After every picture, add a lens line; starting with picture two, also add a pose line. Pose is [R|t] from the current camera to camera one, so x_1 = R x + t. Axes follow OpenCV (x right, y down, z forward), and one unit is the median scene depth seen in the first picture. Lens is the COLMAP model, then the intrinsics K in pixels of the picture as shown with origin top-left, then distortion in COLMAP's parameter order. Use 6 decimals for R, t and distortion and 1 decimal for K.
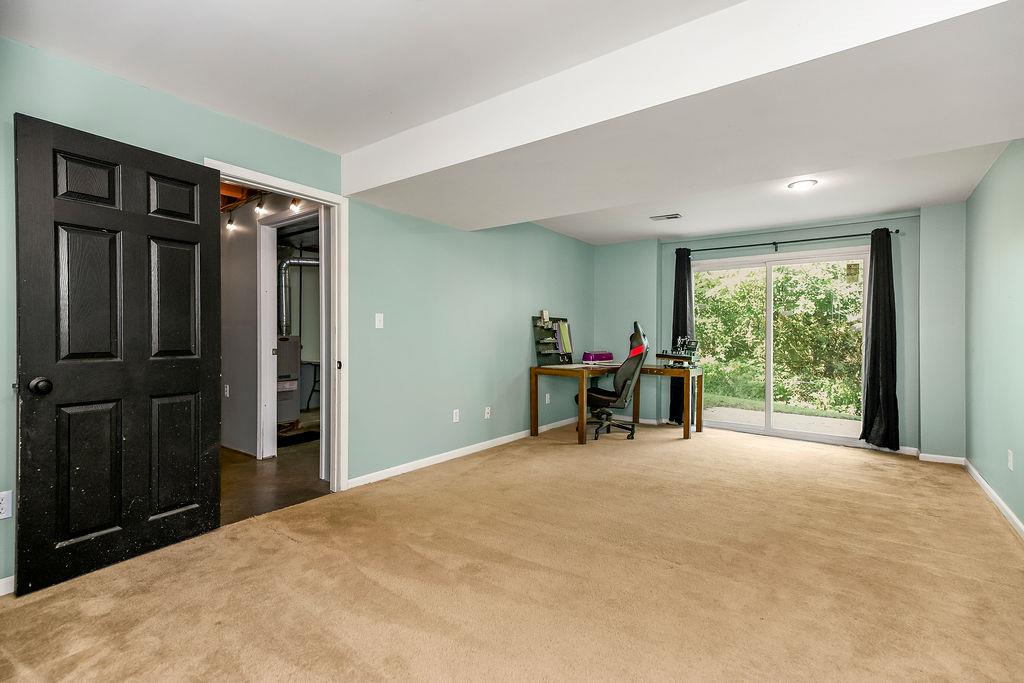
lens RADIAL K [[459.1, 0, 533.9], [0, 459.1, 337.1], [0, 0, 1]] dist [0.001356, 0.000035]
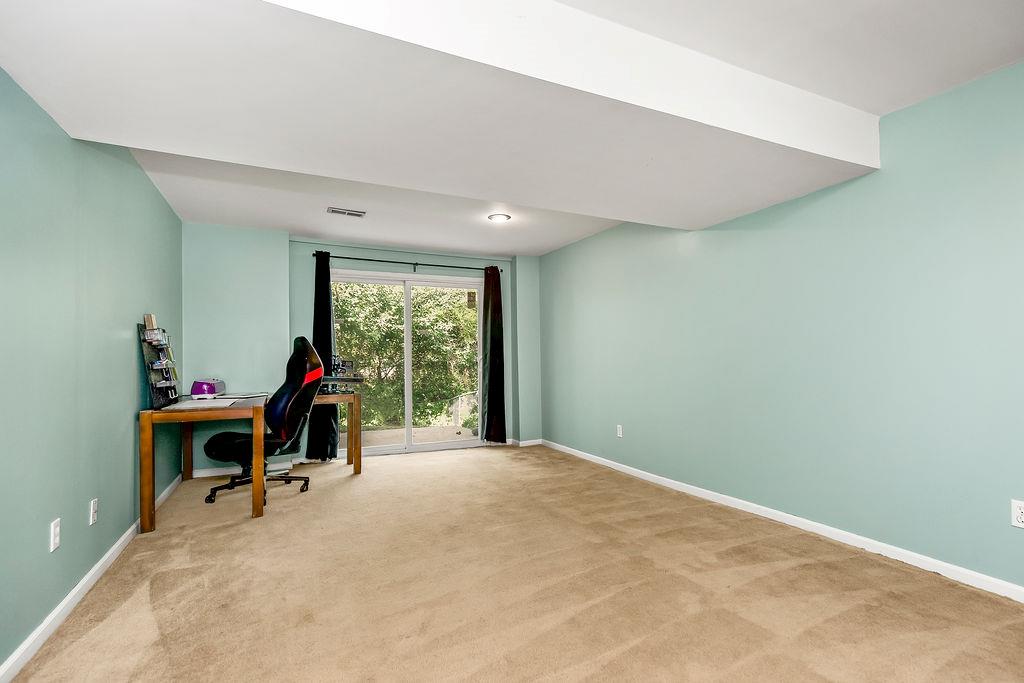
lens RADIAL K [[469.6, 0, 514.8], [0, 469.6, 350.2], [0, 0, 1]] dist [0.002116, 0.000157]
pose [[0.483853, -0.002115, 0.875147, -0.332436], [0.015925, 0.999853, -0.006388, -0.000874], [-0.875004, 0.017027, 0.483815, 0.345852]]
